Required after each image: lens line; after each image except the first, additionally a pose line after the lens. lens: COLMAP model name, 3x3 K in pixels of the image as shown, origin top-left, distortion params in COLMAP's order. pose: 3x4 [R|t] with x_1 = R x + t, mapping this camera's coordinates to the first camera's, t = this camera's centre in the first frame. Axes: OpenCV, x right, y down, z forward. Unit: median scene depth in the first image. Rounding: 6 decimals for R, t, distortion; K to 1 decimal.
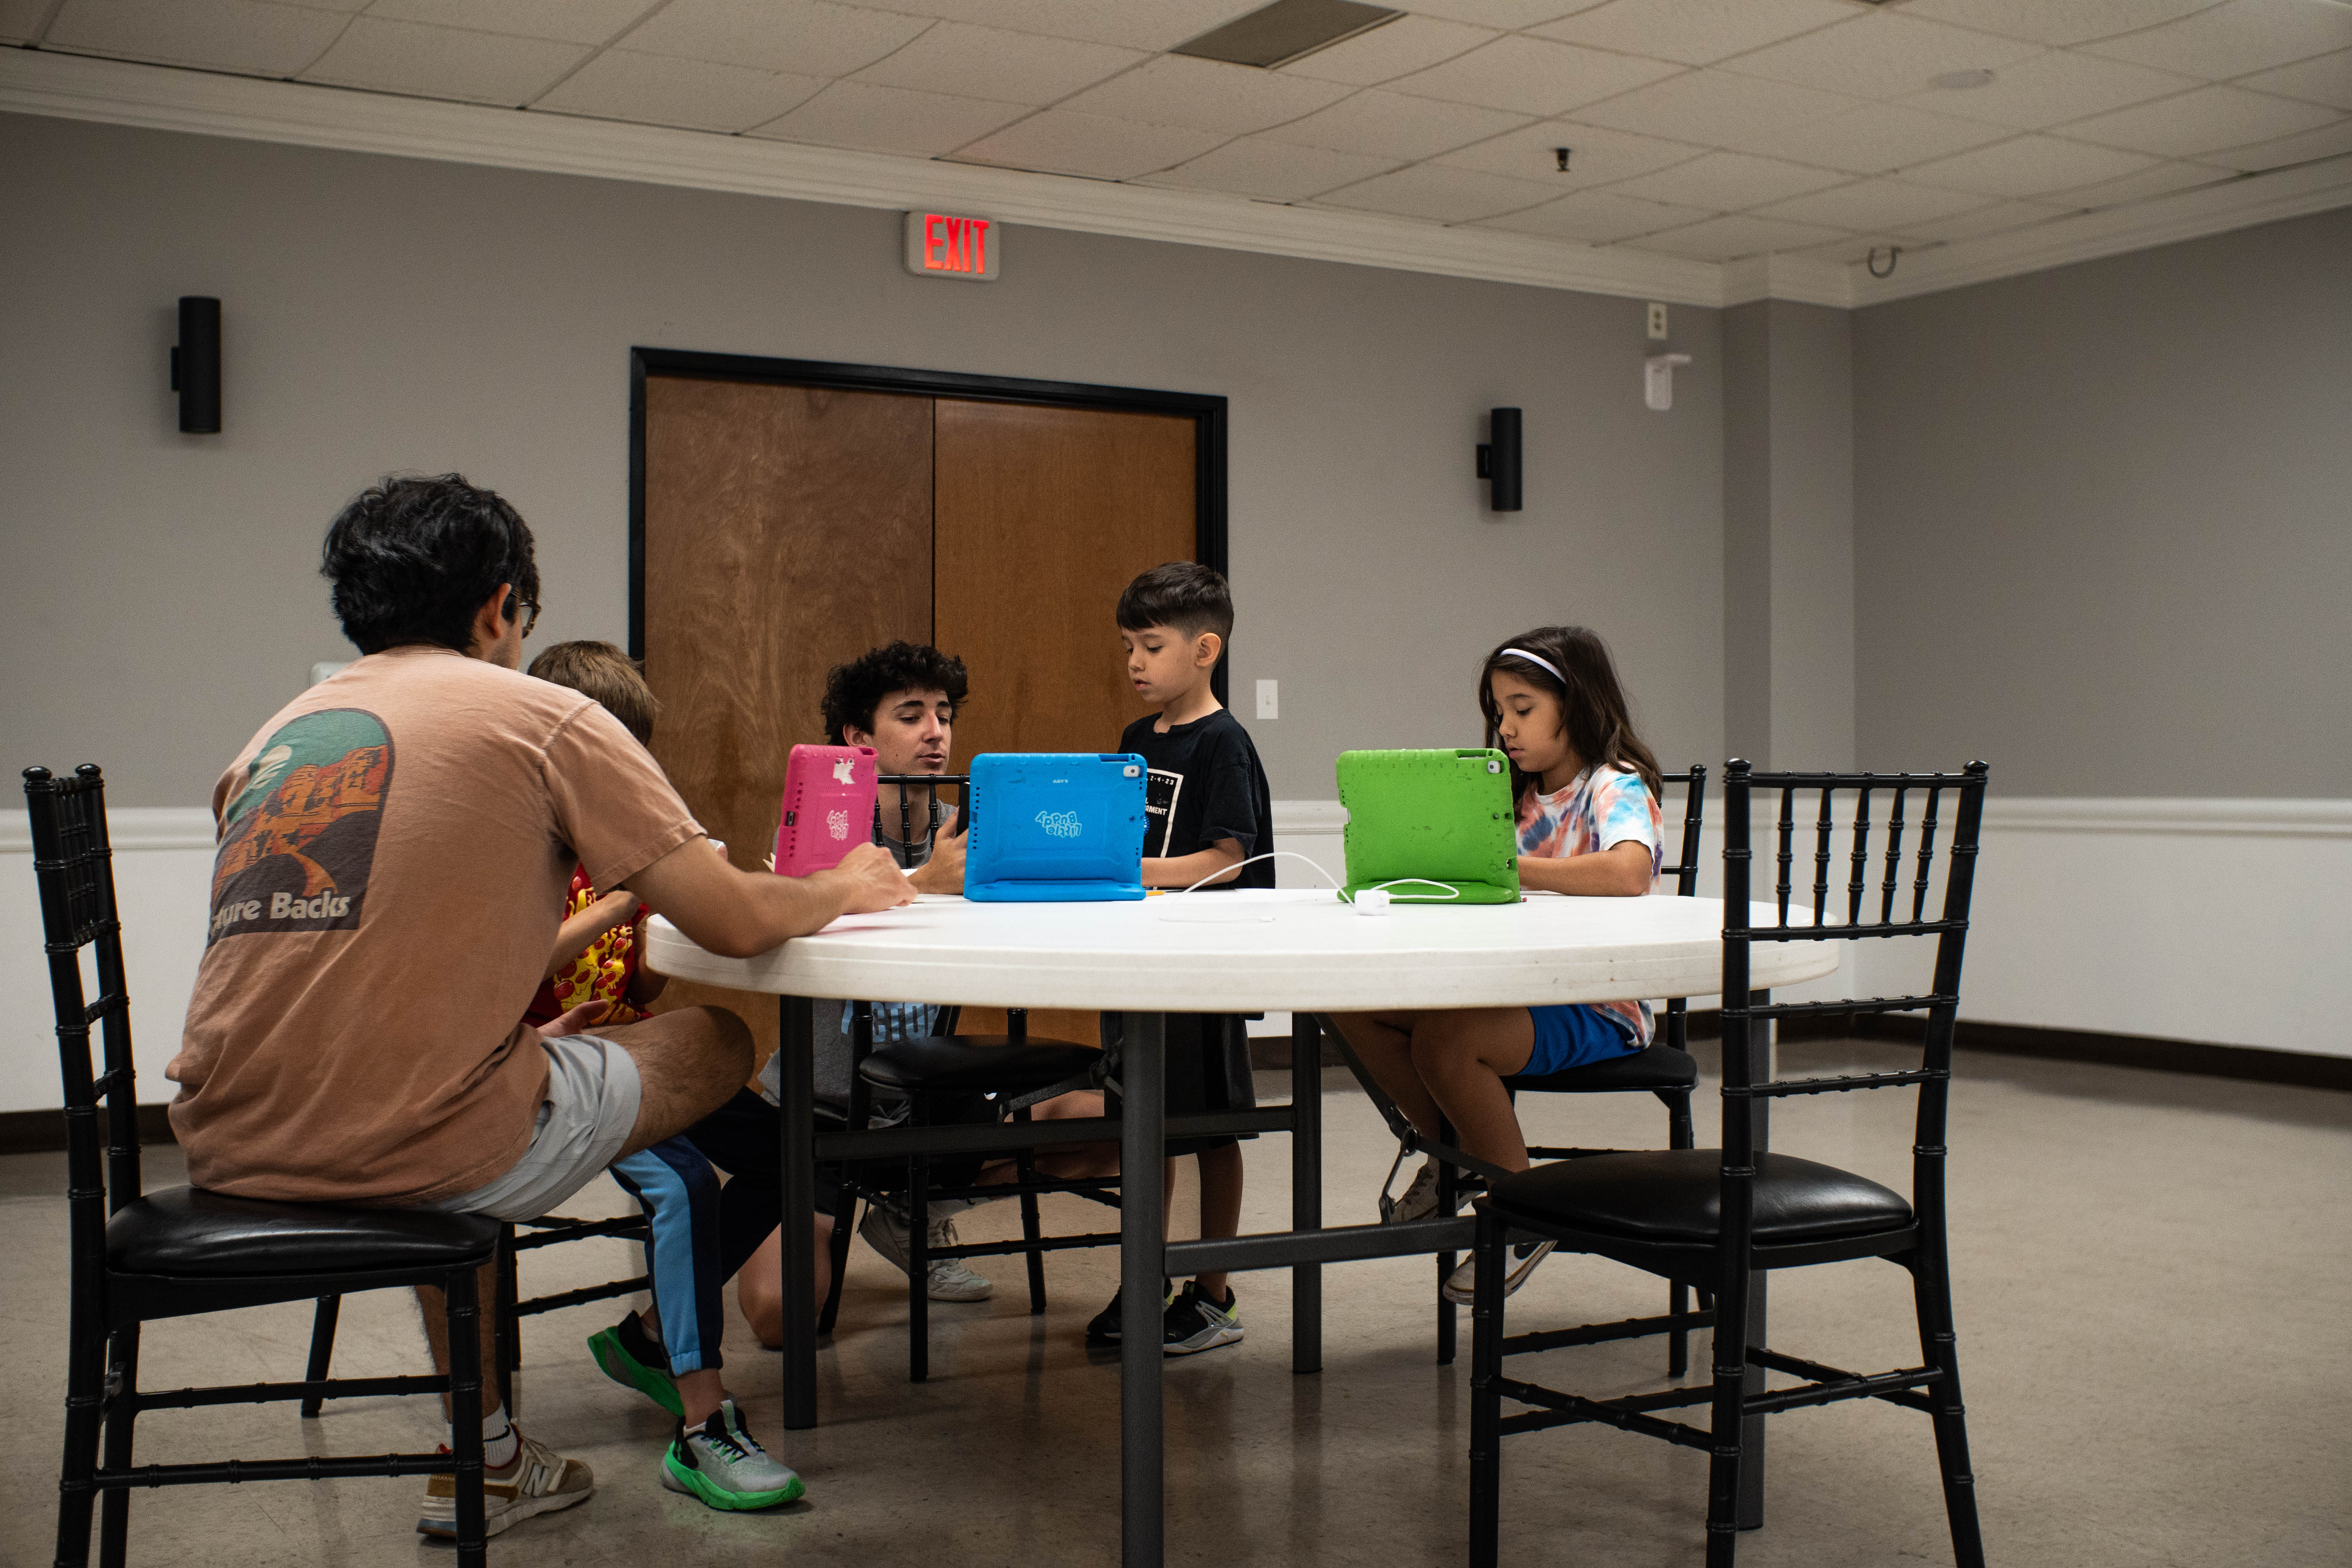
lens RADIAL K [[2740.2, 0, 1175.2], [0, 2740.2, 781.5], [0, 0, 1]] dist [-0.001741, 0.000000]
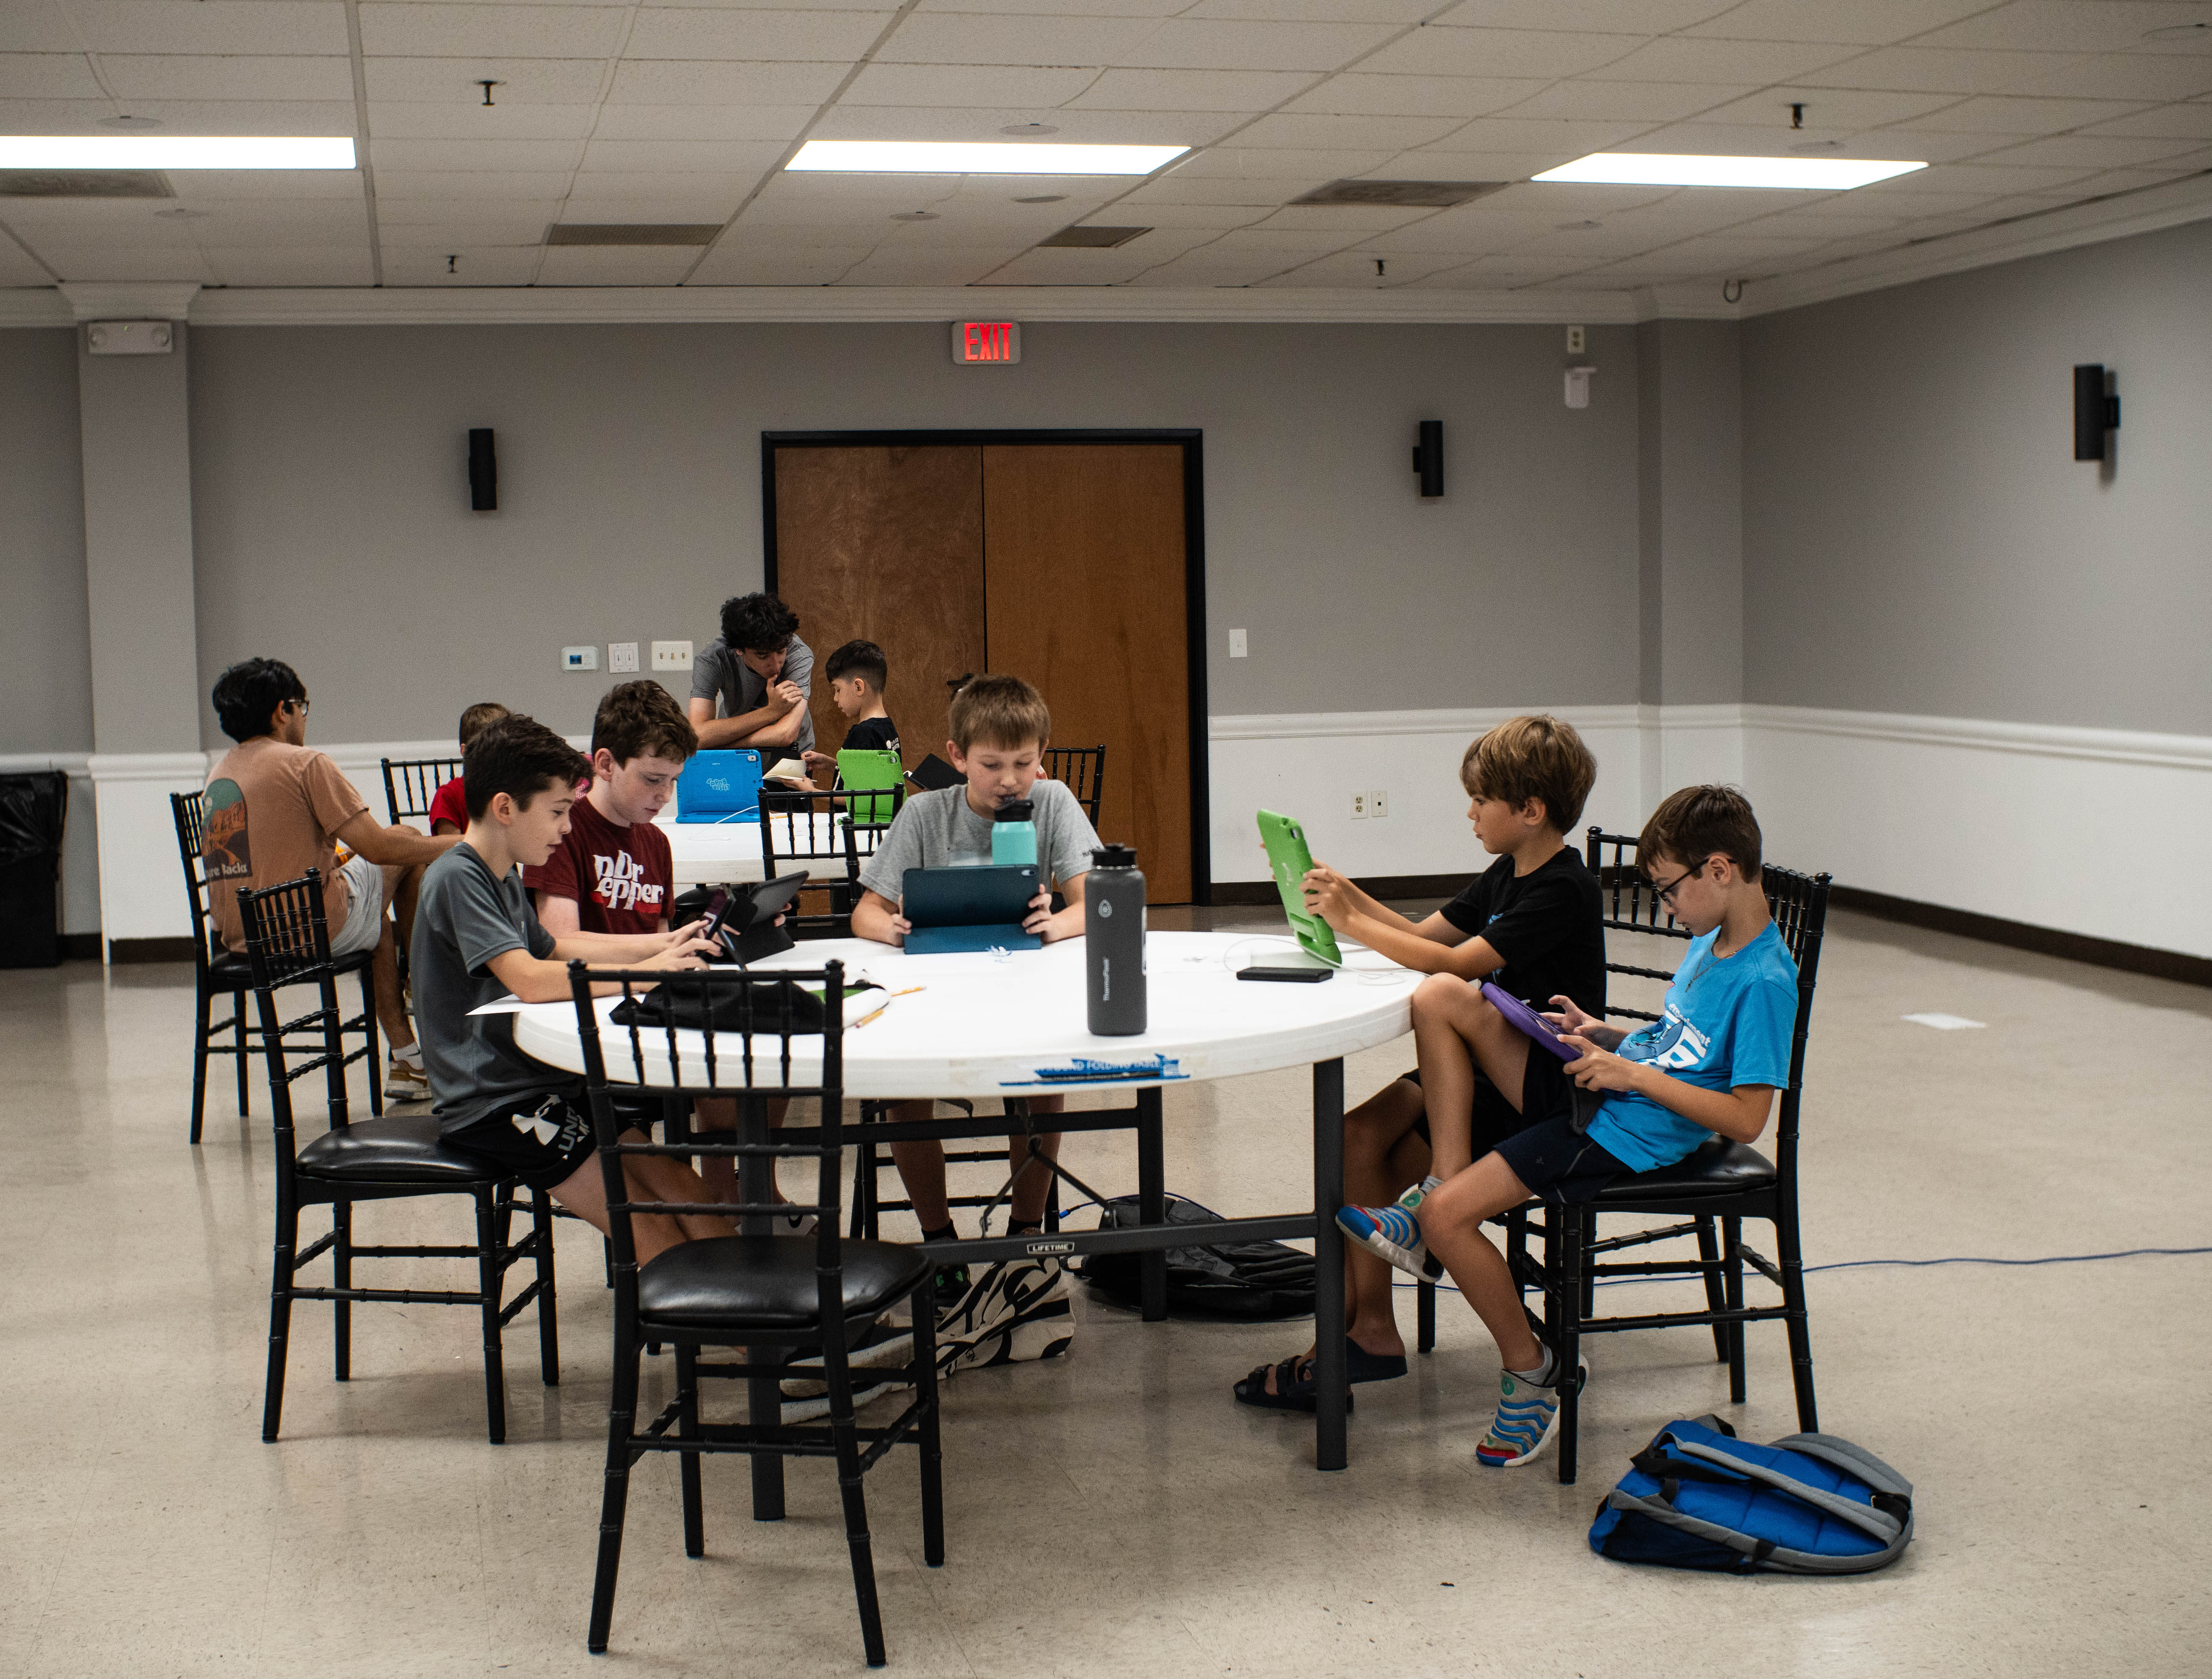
lens RADIAL K [[3044.7, 0, 1106.1], [0, 3044.7, 843.0], [0, 0, 1]] dist [0.049372, 0.000000]
pose [[0.951713, 0.009246, -0.306850, 0.486974], [0.017846, 0.996190, 0.085368, -0.067847], [0.306471, -0.086722, 0.947921, -0.552980]]
